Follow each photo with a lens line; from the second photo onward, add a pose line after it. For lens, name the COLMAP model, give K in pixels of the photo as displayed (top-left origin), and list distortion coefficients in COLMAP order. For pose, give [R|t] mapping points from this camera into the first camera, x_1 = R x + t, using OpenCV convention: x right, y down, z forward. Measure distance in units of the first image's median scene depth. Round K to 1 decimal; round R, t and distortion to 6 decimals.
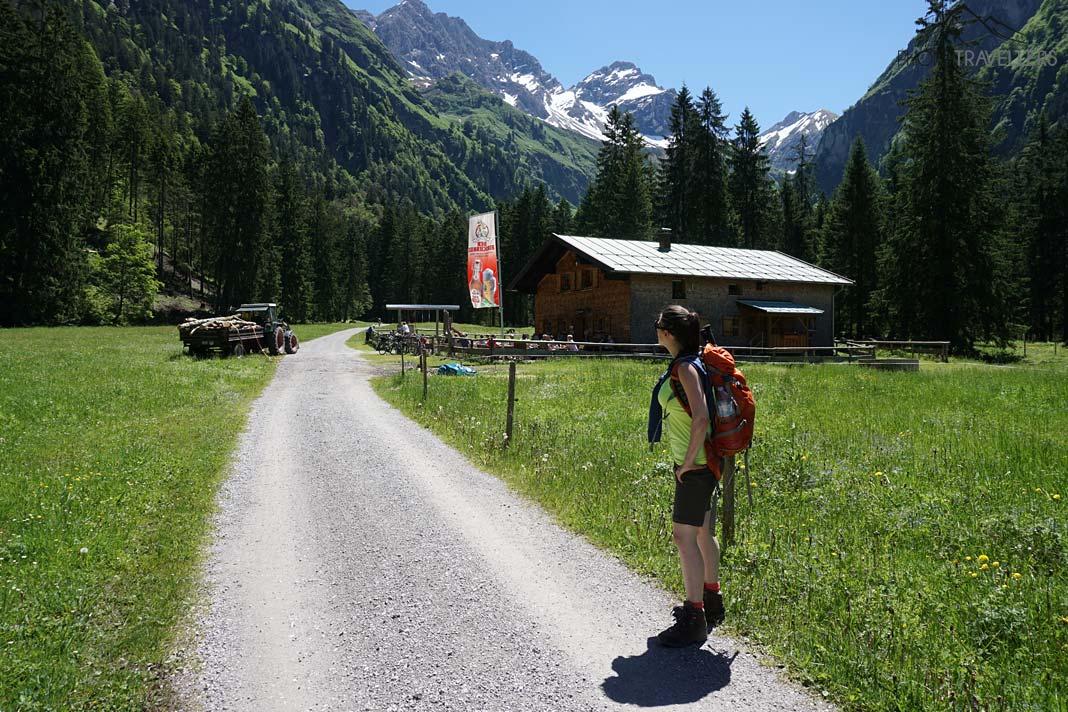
lens RADIAL K [[831.6, 0, 533.0], [0, 831.6, 355.7], [0, 0, 1]] dist [-0.032075, -0.001727]
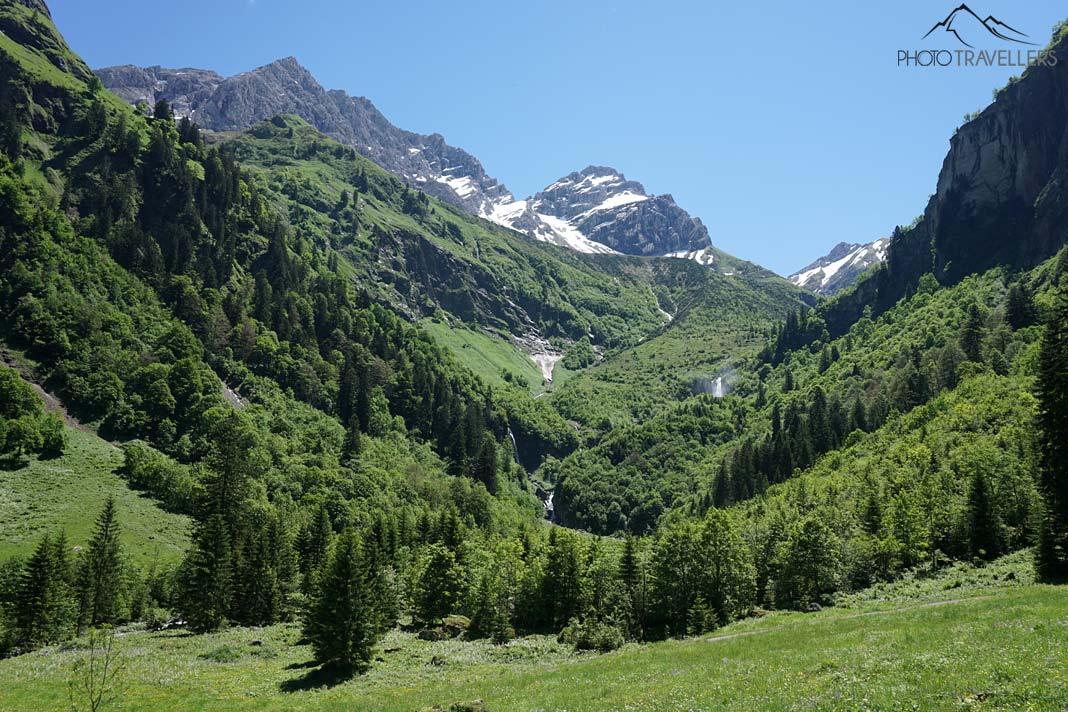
lens RADIAL K [[831.6, 0, 535.2], [0, 831.6, 355.5], [0, 0, 1]] dist [-0.032075, -0.001727]
pose [[0.999291, 0.009906, -0.036336, 0.083852], [-0.018275, 0.971131, -0.237846, -0.024734], [0.032931, 0.238341, 0.970623, 0.353378]]
